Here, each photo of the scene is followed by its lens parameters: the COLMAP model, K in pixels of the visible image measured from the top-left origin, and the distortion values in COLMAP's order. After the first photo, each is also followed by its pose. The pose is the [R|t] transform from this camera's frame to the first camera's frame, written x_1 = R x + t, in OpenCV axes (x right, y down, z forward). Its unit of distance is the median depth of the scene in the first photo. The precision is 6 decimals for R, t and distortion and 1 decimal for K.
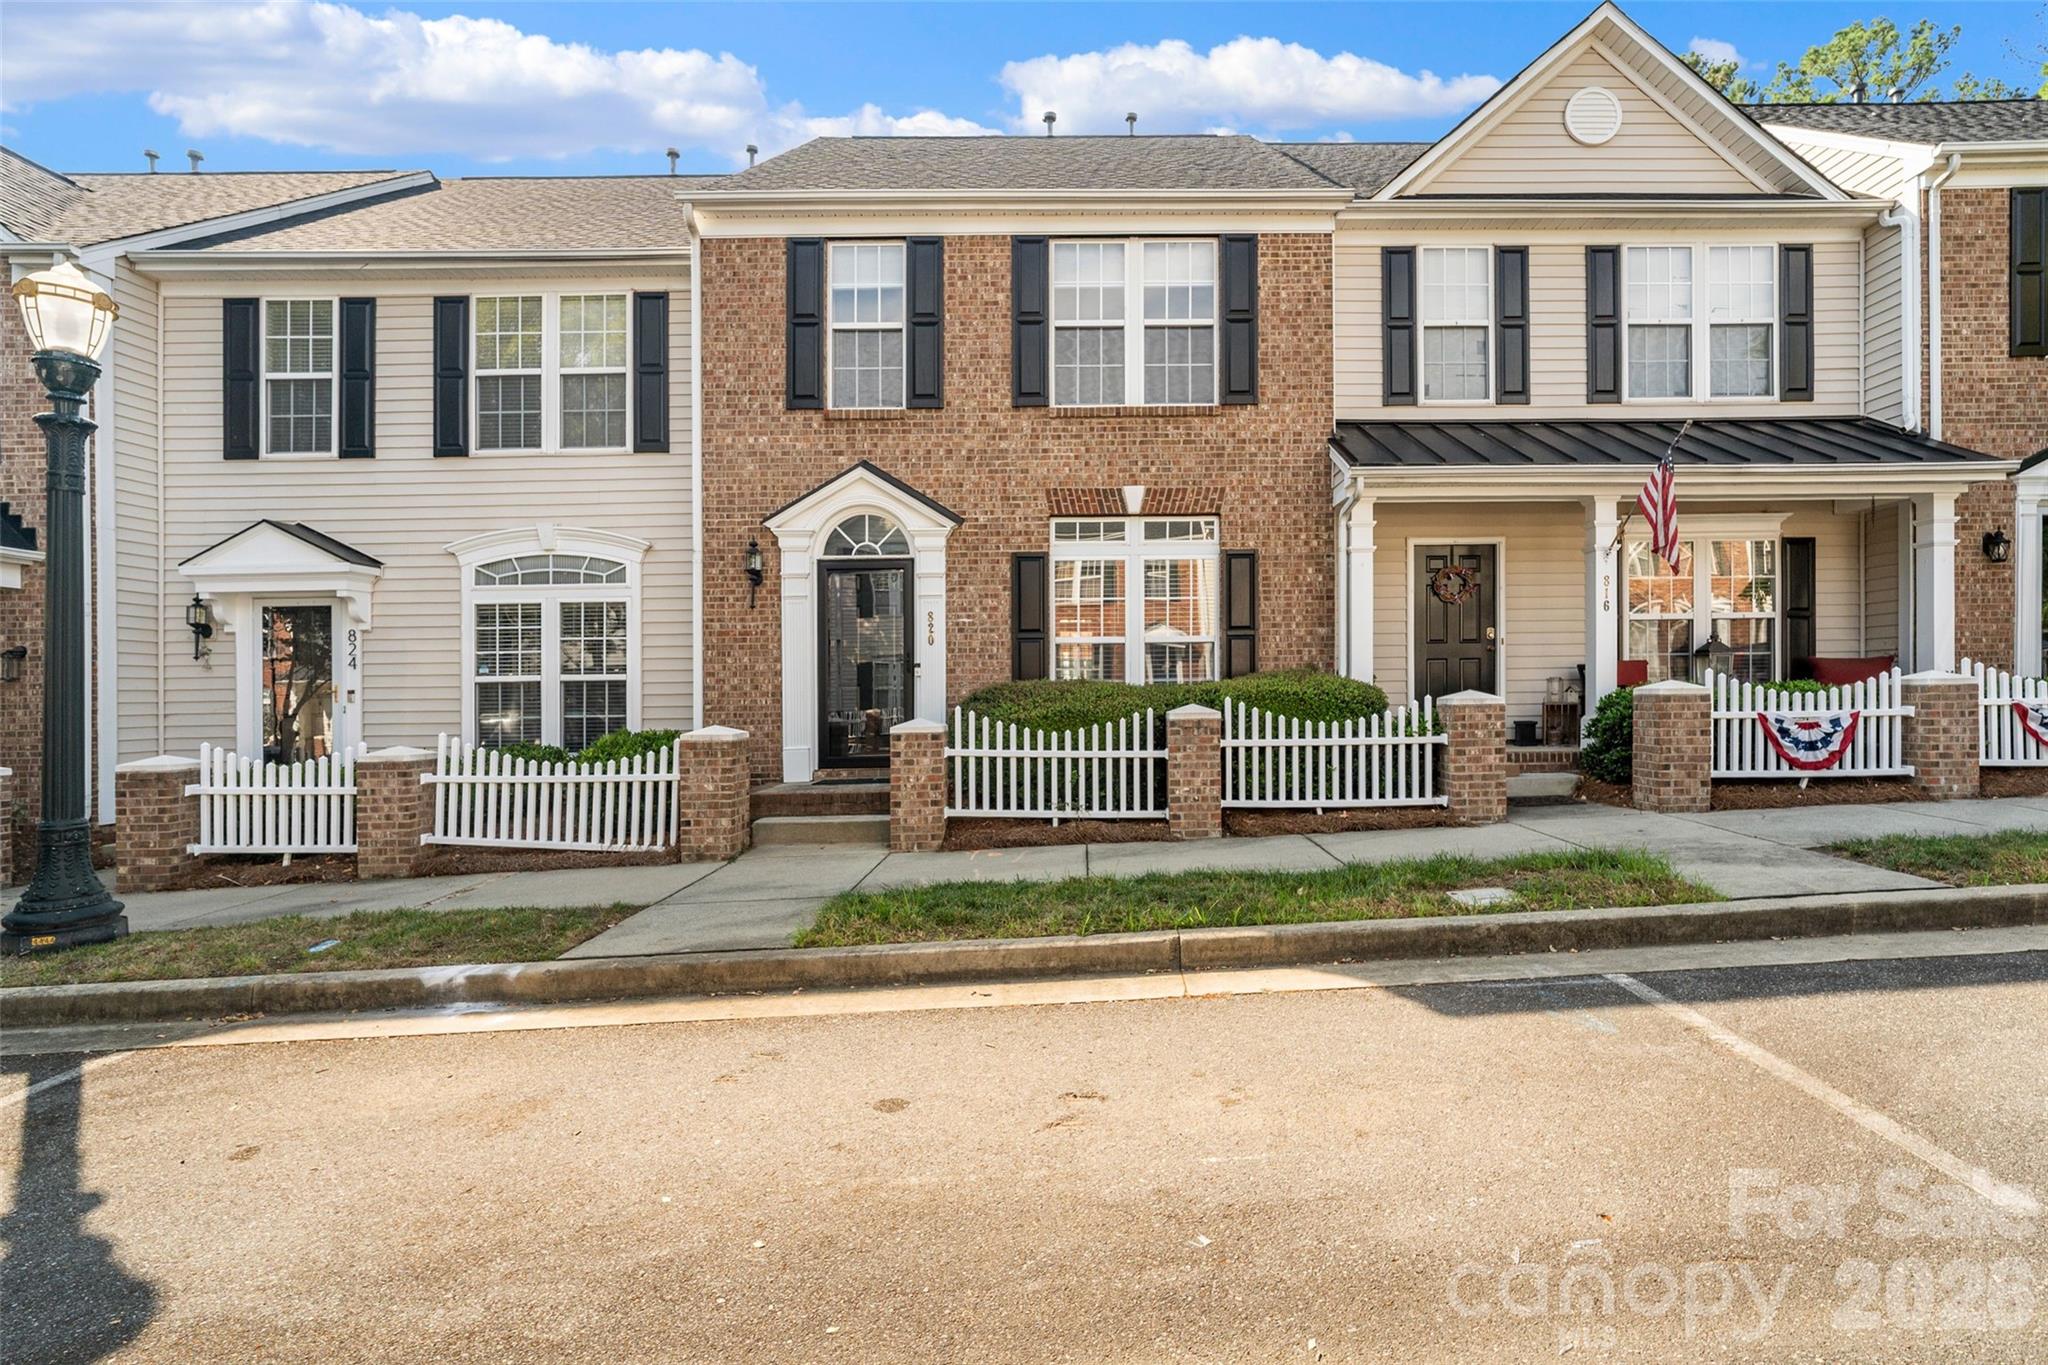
lens RADIAL K [[998.2, 0, 1044.7], [0, 998.2, 647.1], [0, 0, 1]] dist [-0.008567, 0.001369]
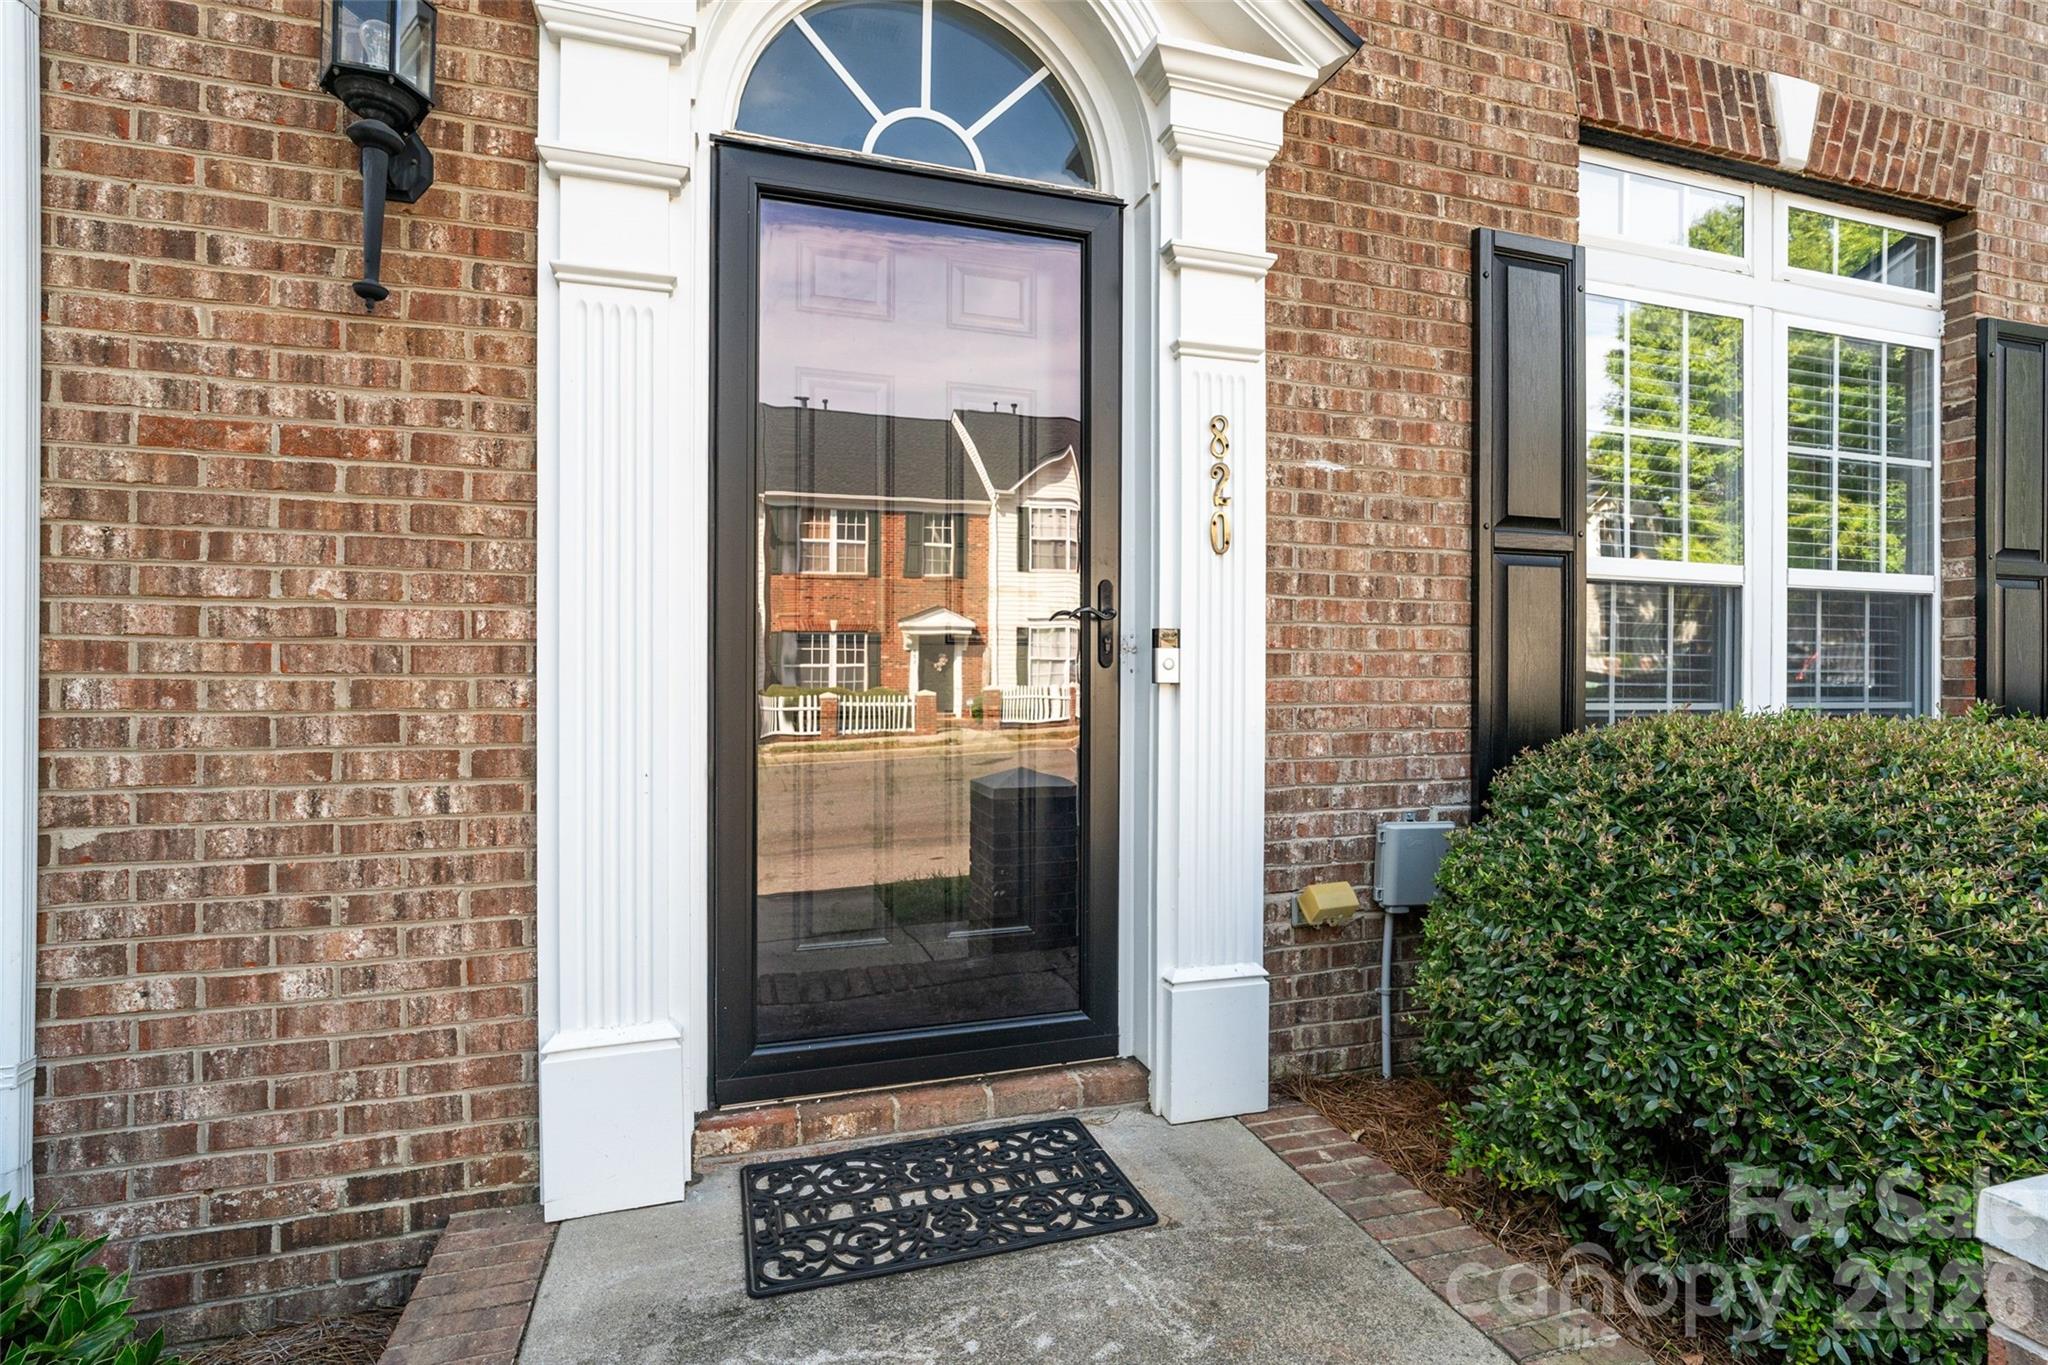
lens RADIAL K [[1044.0, 0, 1015.5], [0, 1044.0, 708.3], [0, 0, 1]] dist [-0.018201, 0.010419]
pose [[0.942597, 0.007019, 0.333858, -0.243183], [-0.013314, 0.999774, 0.016572, 0.031713], [-0.333666, -0.020066, 0.942478, 0.773779]]
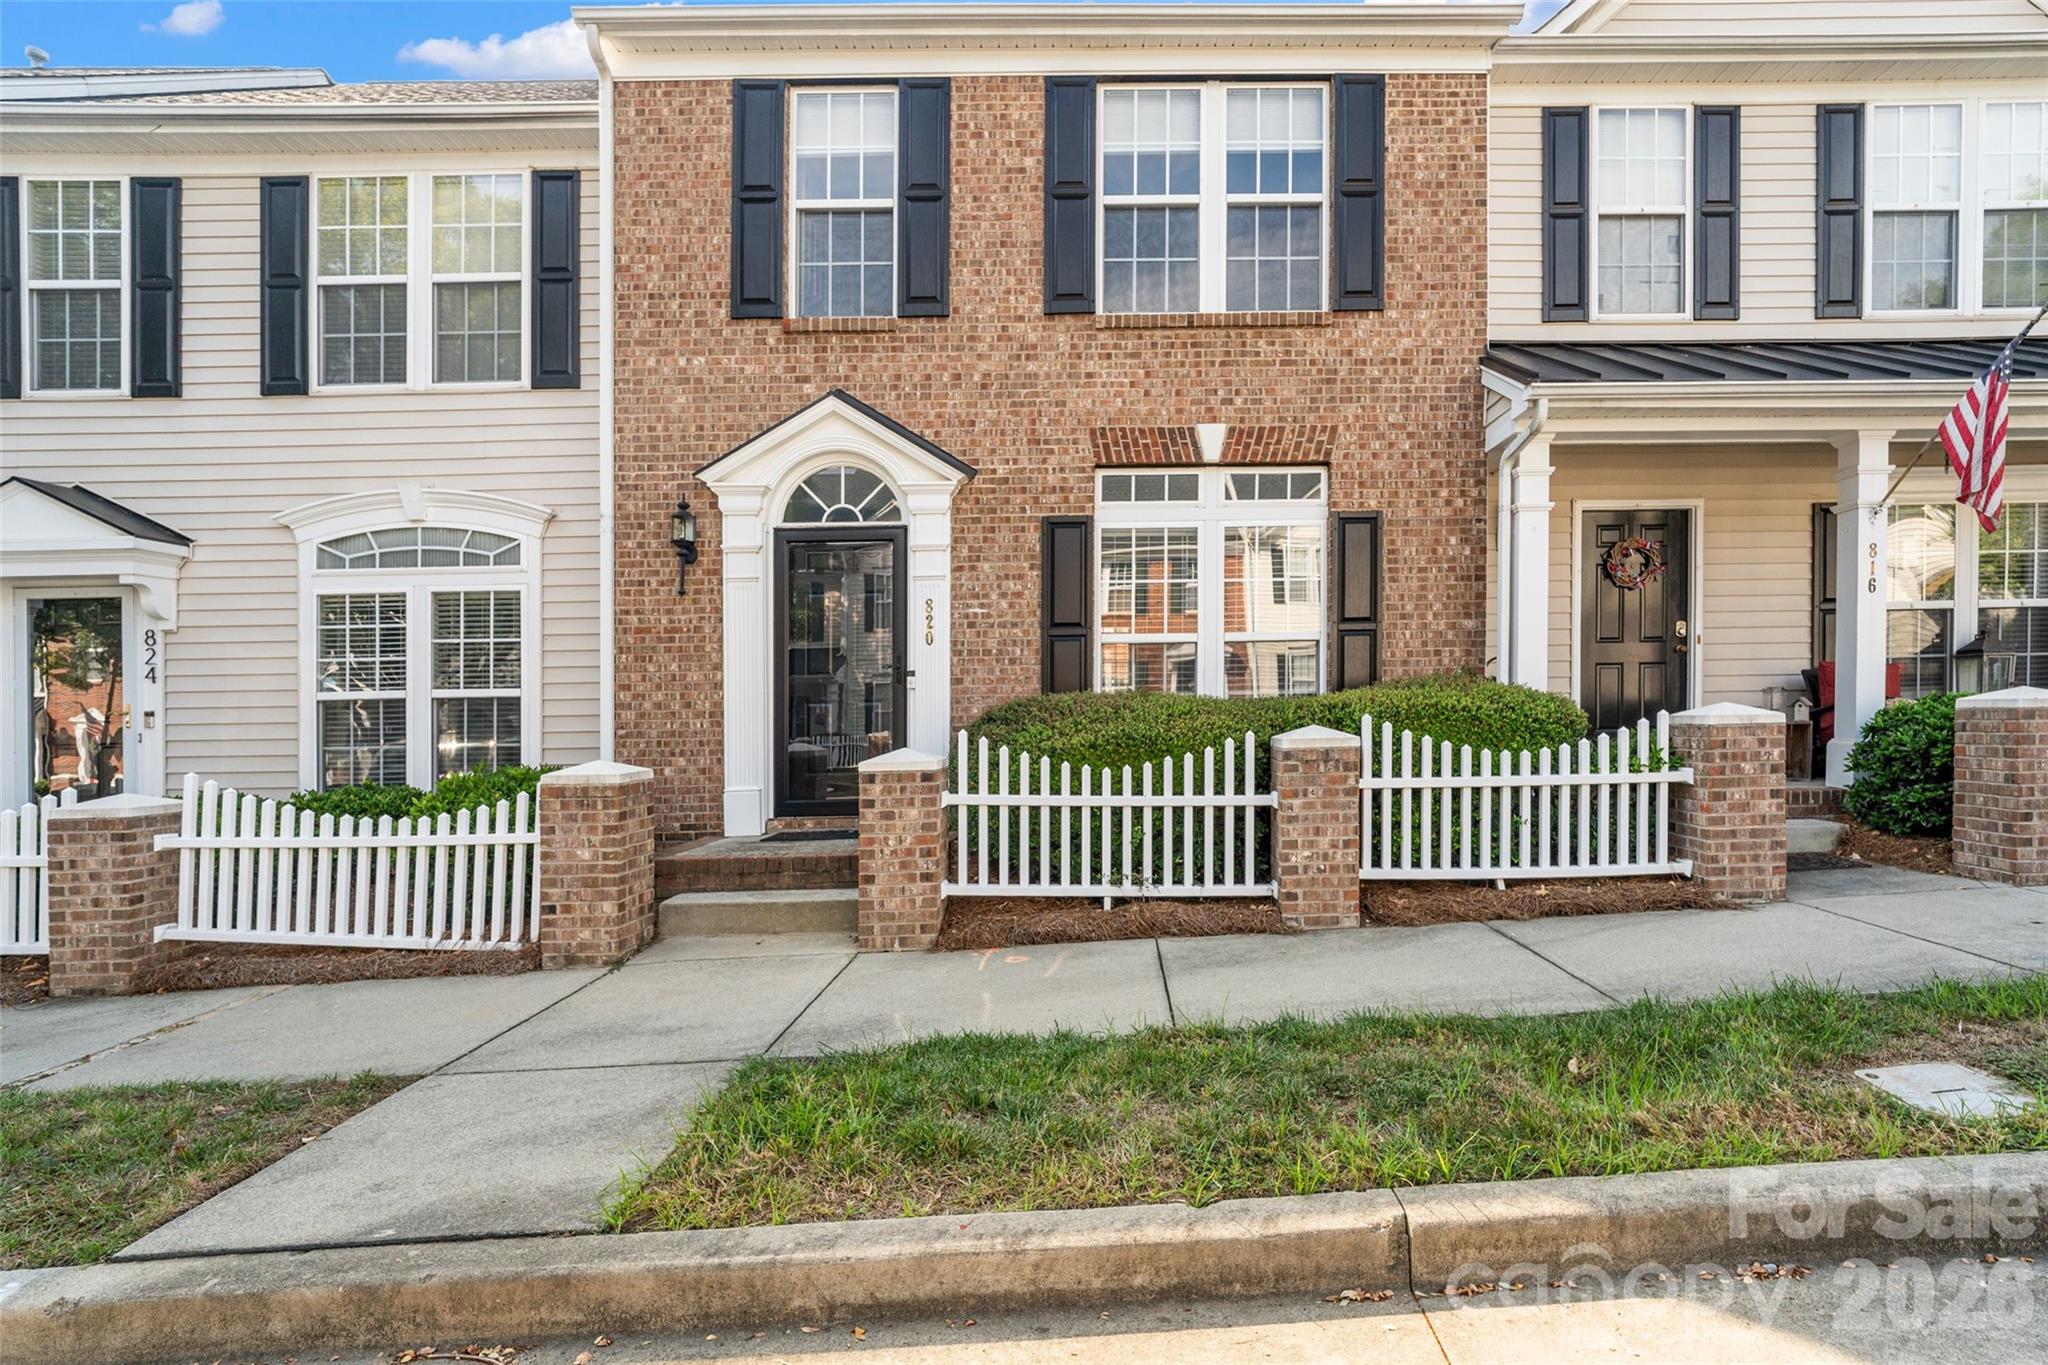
lens RADIAL K [[1016.0, 0, 1092.1], [0, 1016.0, 680.1], [0, 0, 1]] dist [-0.016458, 0.007273]
pose [[0.999922, -0.003858, 0.011872, -0.006369], [0.003715, 0.999921, 0.012043, 0.014691], [-0.011917, -0.011998, 0.999857, 0.264685]]
